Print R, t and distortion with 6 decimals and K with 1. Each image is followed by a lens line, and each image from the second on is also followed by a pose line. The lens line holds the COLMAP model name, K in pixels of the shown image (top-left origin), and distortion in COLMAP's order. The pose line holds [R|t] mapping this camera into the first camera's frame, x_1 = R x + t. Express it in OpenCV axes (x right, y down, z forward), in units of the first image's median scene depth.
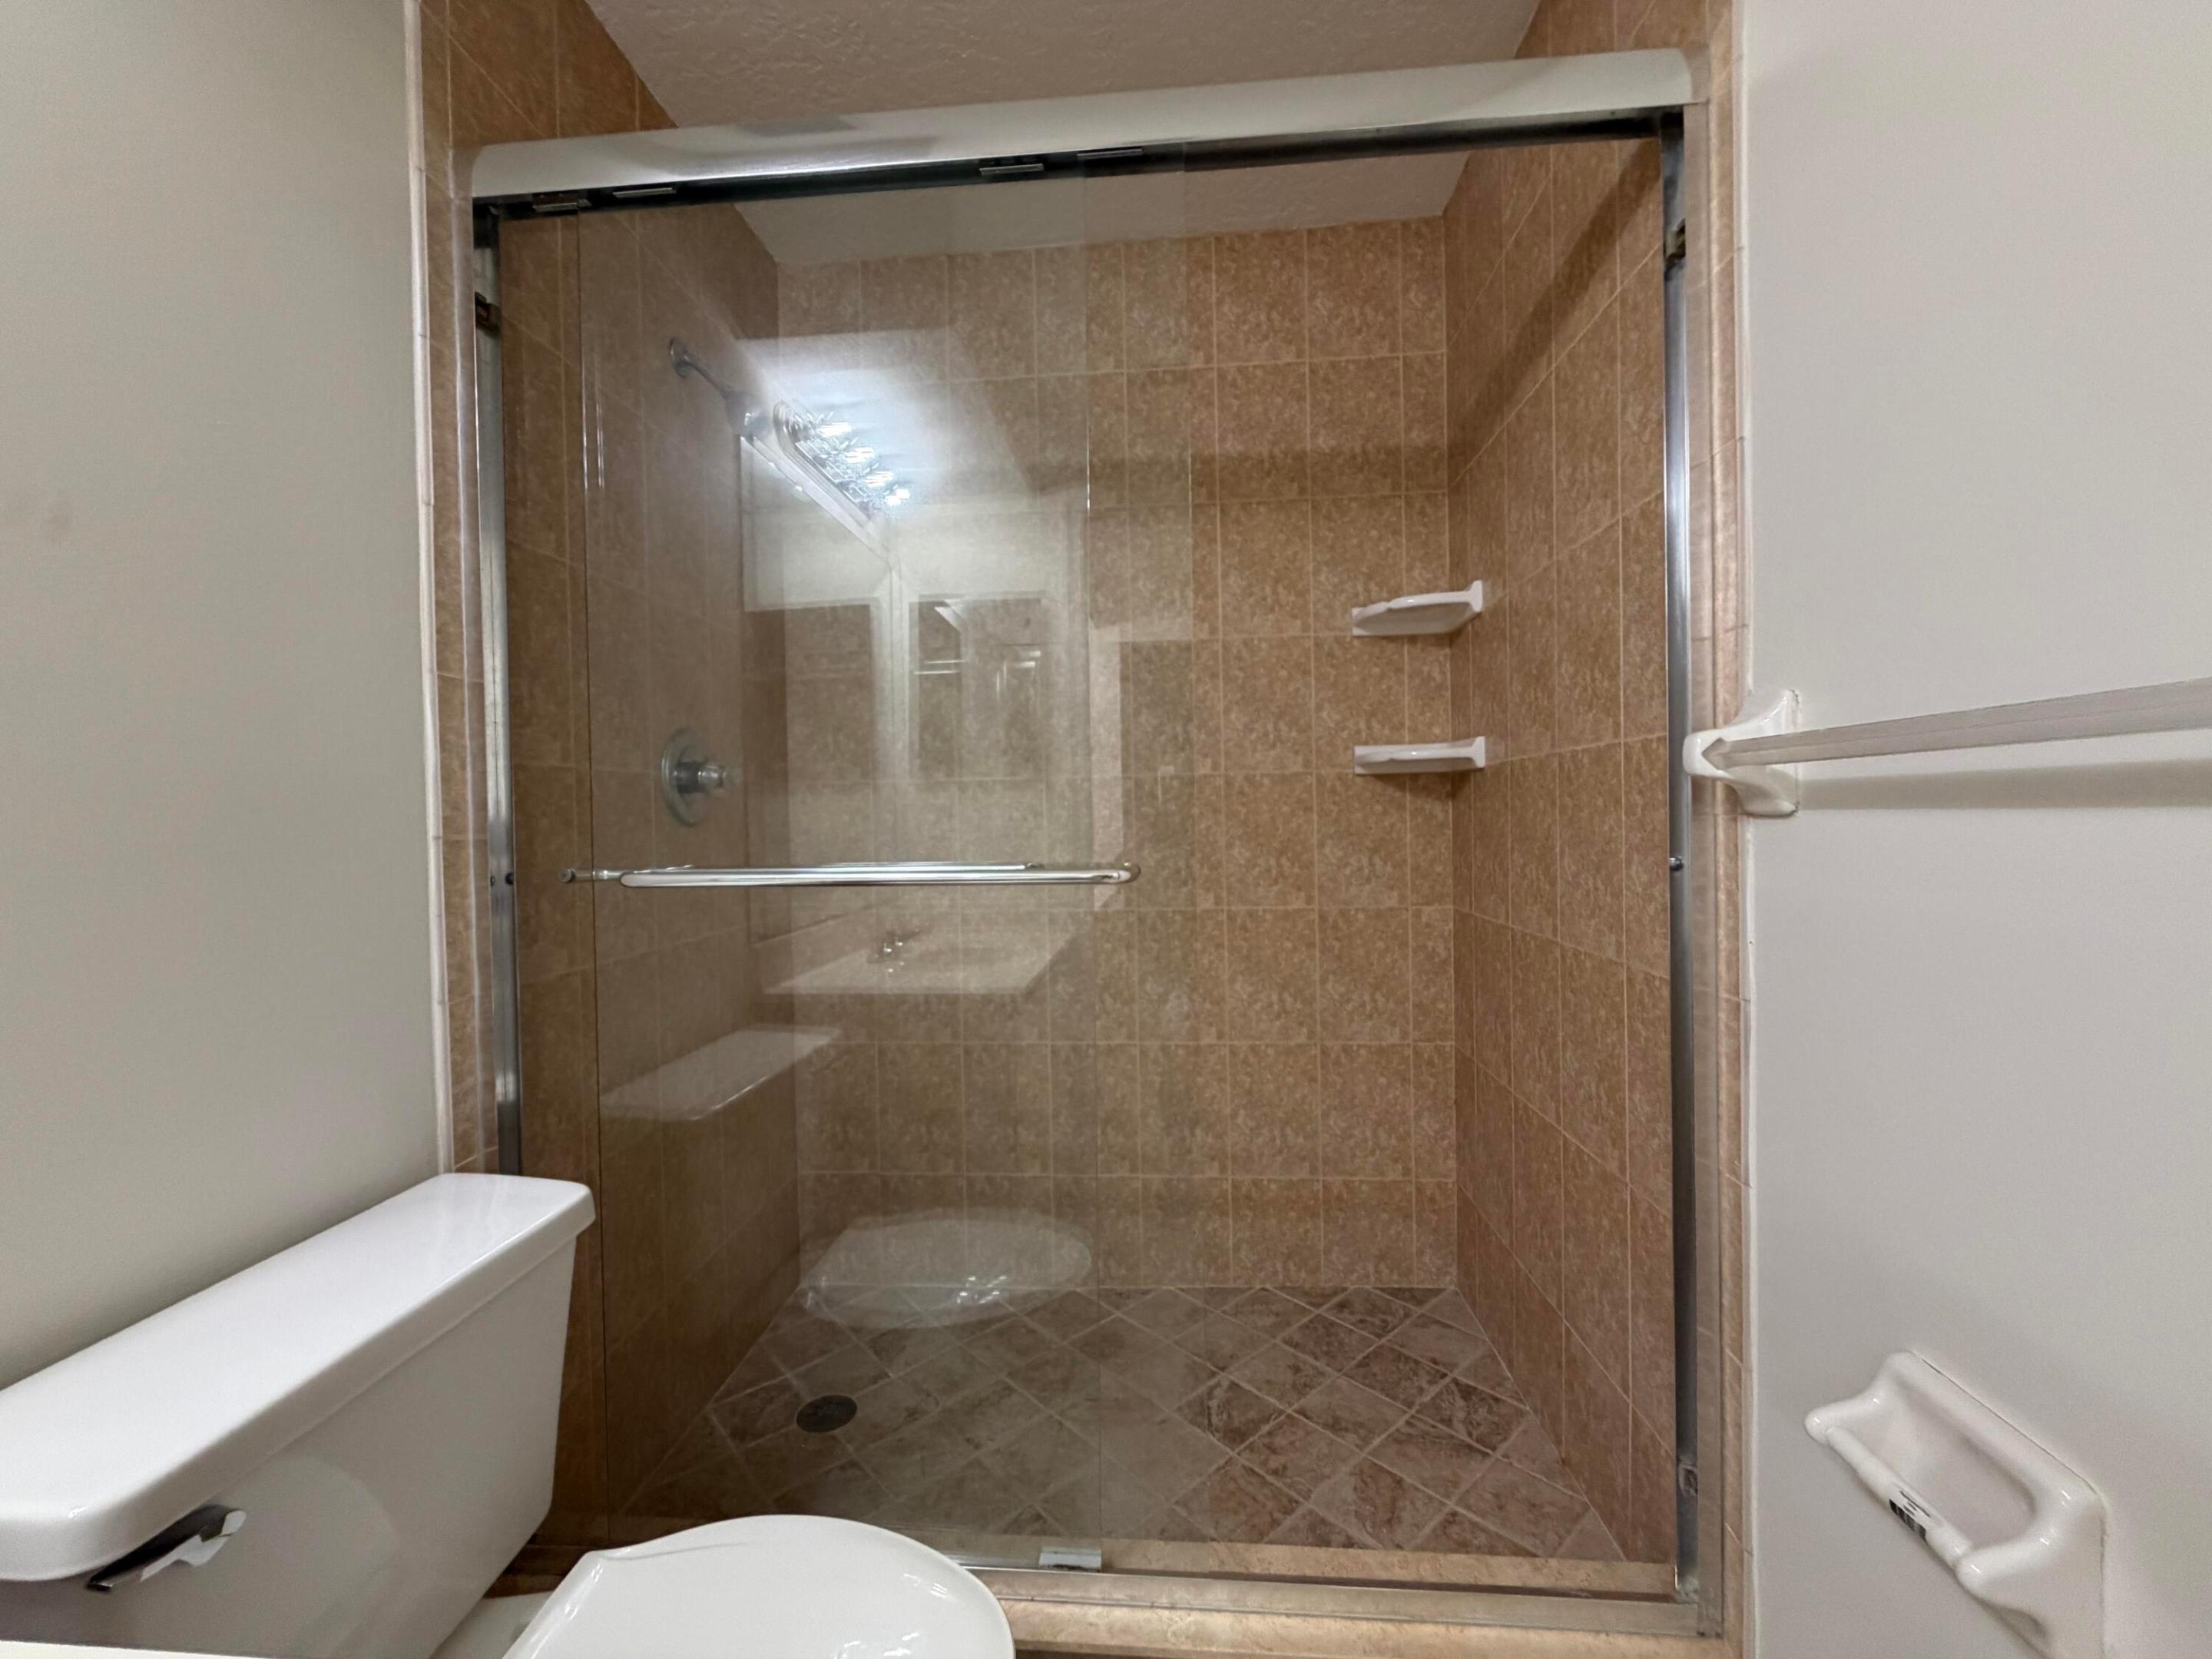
lens RADIAL K [[879.7, 0, 1106.0], [0, 879.7, 829.5], [0, 0, 1]] dist [0.001363, 0.000095]
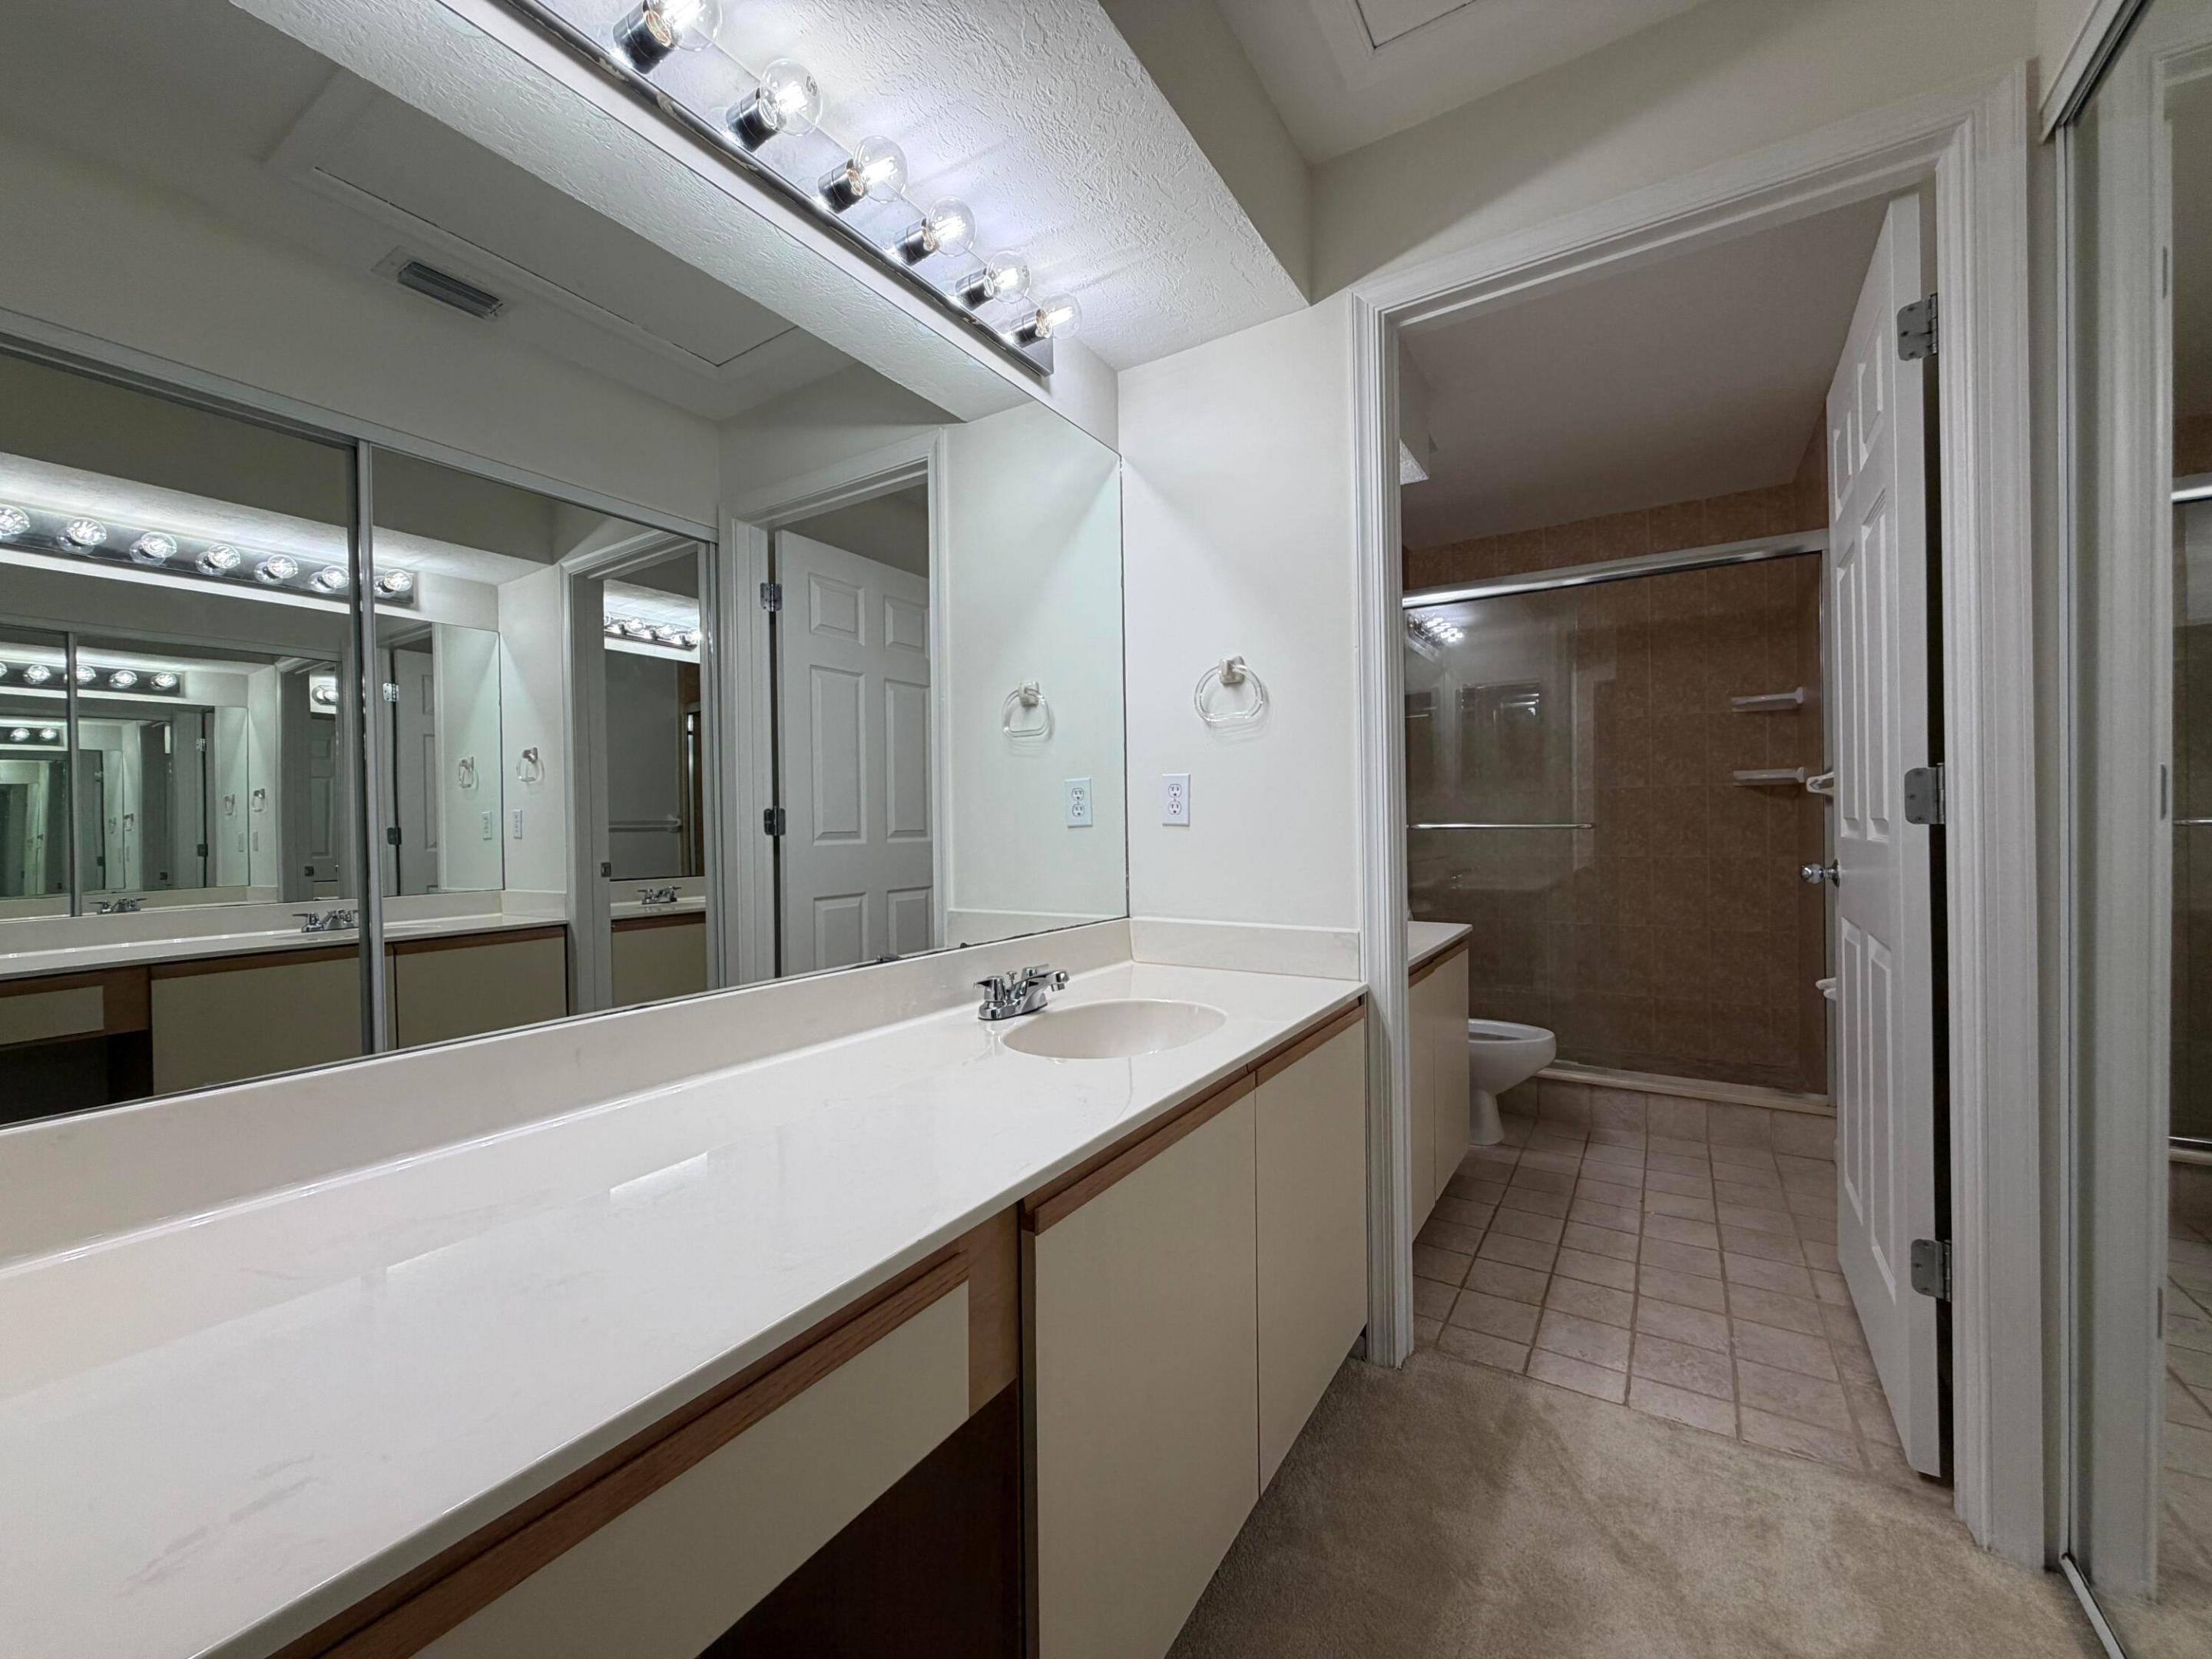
lens RADIAL K [[879.7, 0, 1106.0], [0, 879.7, 829.5], [0, 0, 1]] dist [0.001363, 0.000095]
pose [[0.879513, 0.008336, -0.475802, 0.000469], [-0.008259, 0.999963, 0.002251, 0.035992], [0.475803, 0.001950, 0.879549, -1.278724]]
